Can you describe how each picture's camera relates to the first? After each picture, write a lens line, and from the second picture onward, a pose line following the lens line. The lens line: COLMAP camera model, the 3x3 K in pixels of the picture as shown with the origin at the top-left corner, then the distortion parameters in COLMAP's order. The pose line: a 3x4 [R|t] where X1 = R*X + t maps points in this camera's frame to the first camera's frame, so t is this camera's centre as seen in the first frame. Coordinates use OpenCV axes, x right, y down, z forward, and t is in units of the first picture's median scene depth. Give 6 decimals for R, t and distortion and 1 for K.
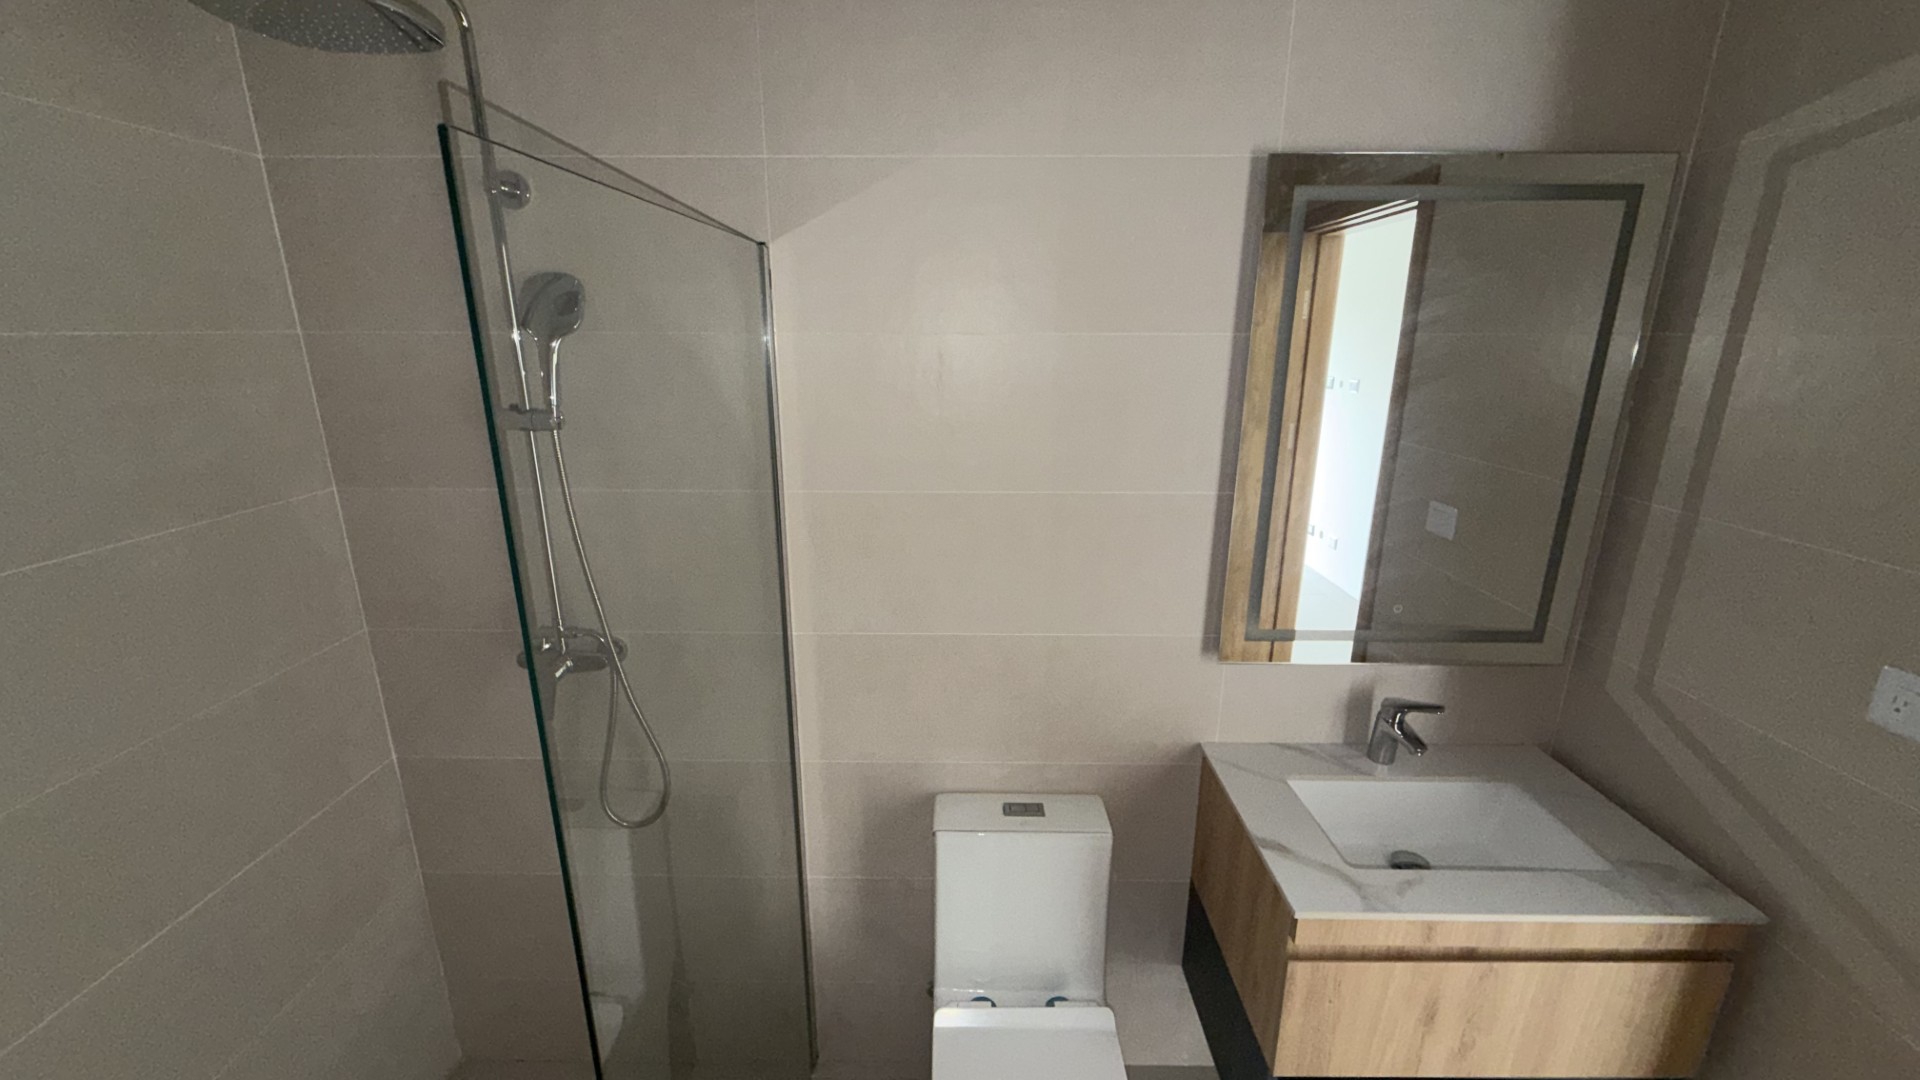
lens RADIAL K [[768.5, 0, 969.0], [0, 768.5, 539.0], [0, 0, 1]] dist [-0.001122, 0.000359]
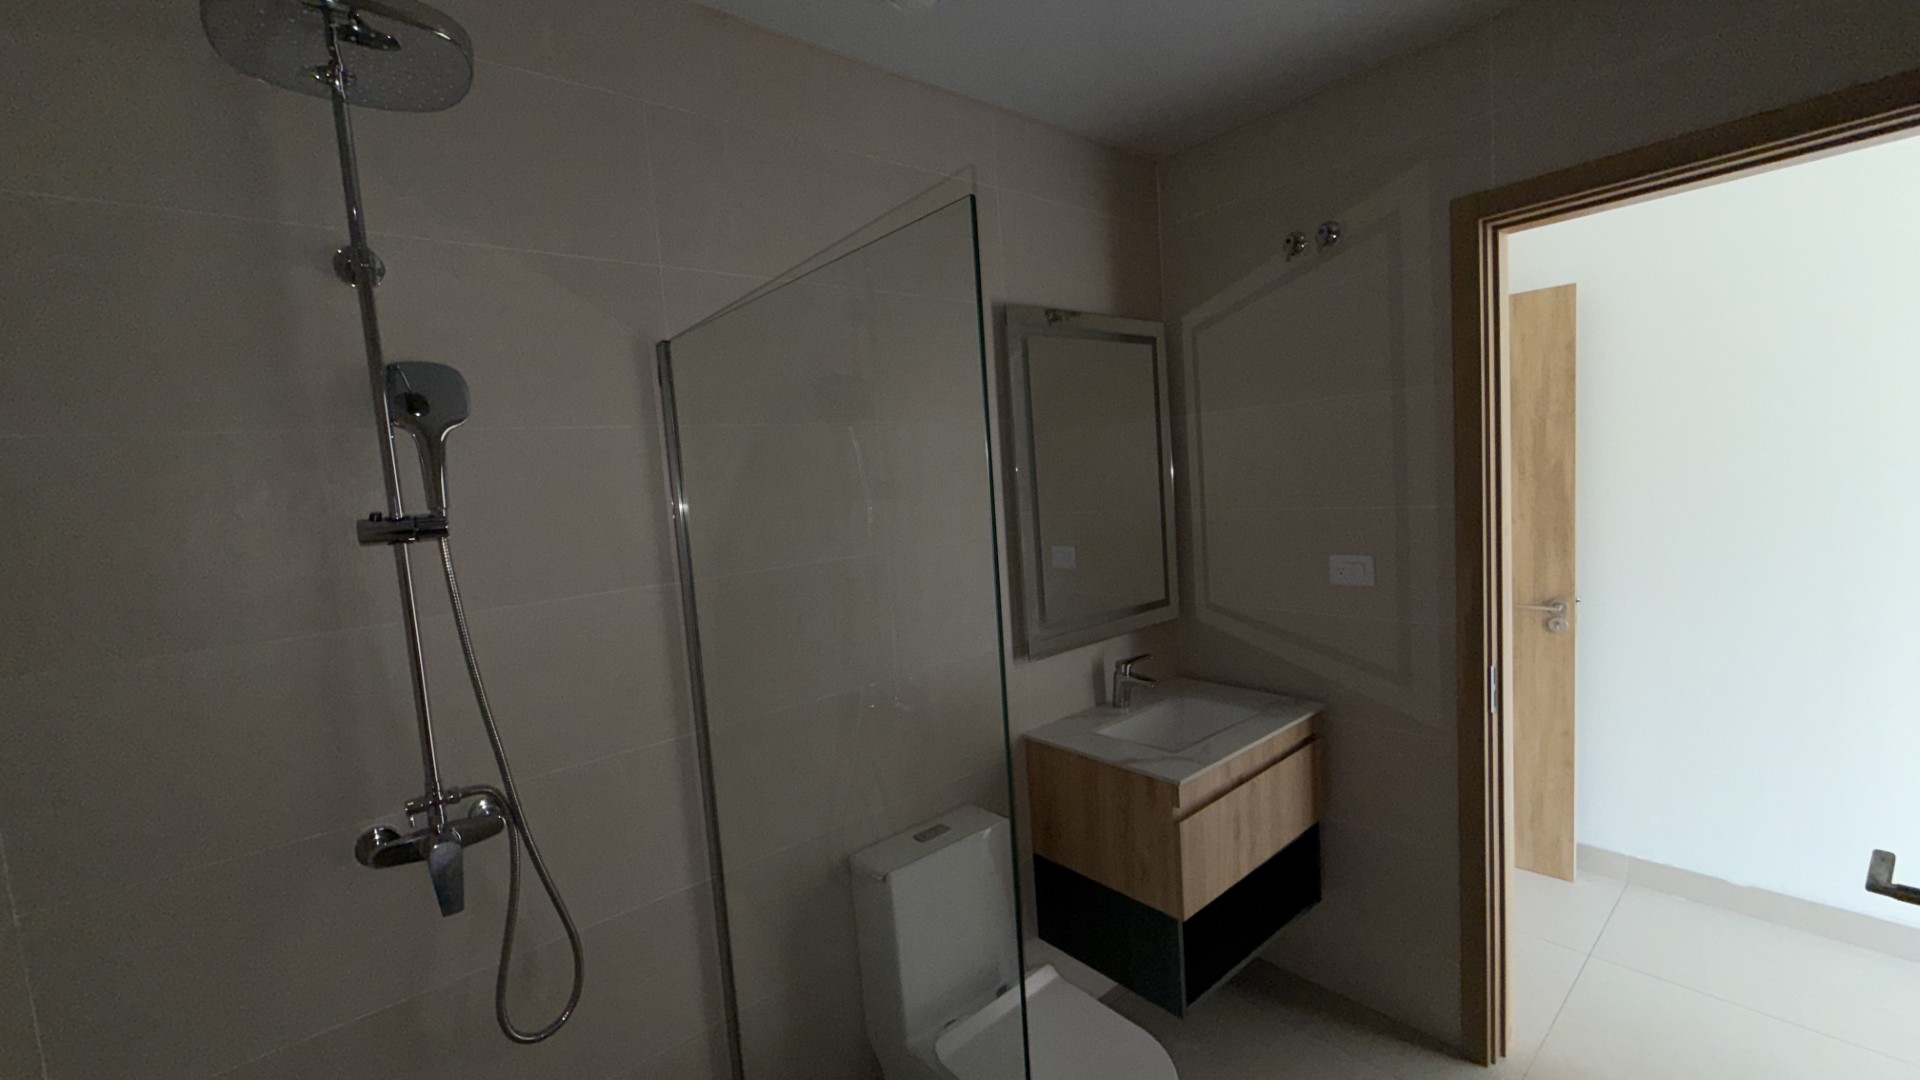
lens RADIAL K [[768.5, 0, 950.5], [0, 768.5, 543.3], [0, 0, 1]] dist [-0.001122, 0.000359]
pose [[0.759306, -0.113444, 0.640769, -0.667423], [0.243952, 0.962498, -0.118676, 0.098243], [-0.603276, 0.246429, 0.758506, 0.034923]]
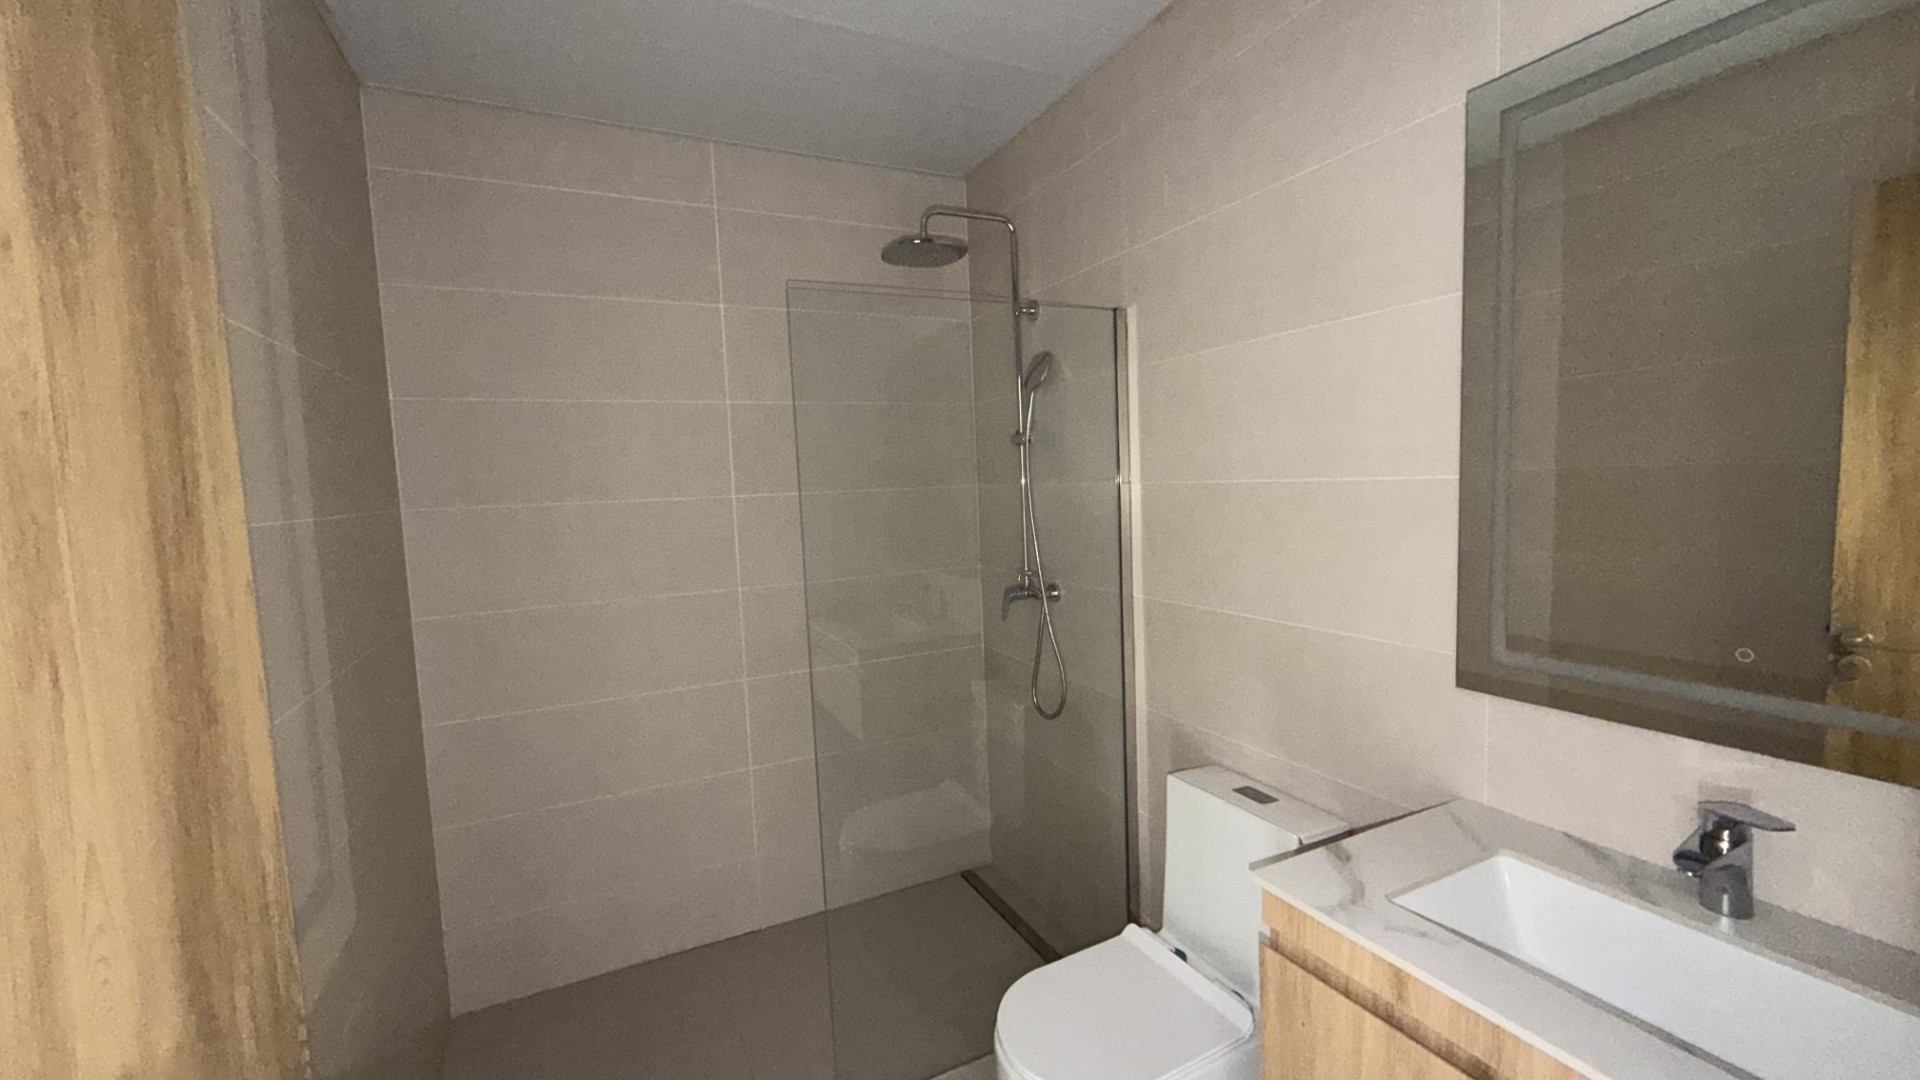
lens RADIAL K [[768.5, 0, 955.8], [0, 768.5, 543.9], [0, 0, 1]] dist [-0.001122, 0.000359]
pose [[0.443466, 0.054639, -0.894624, 0.907026], [-0.203657, 0.978175, -0.041211, 0.174462], [0.872847, 0.200472, 0.444915, 0.161431]]
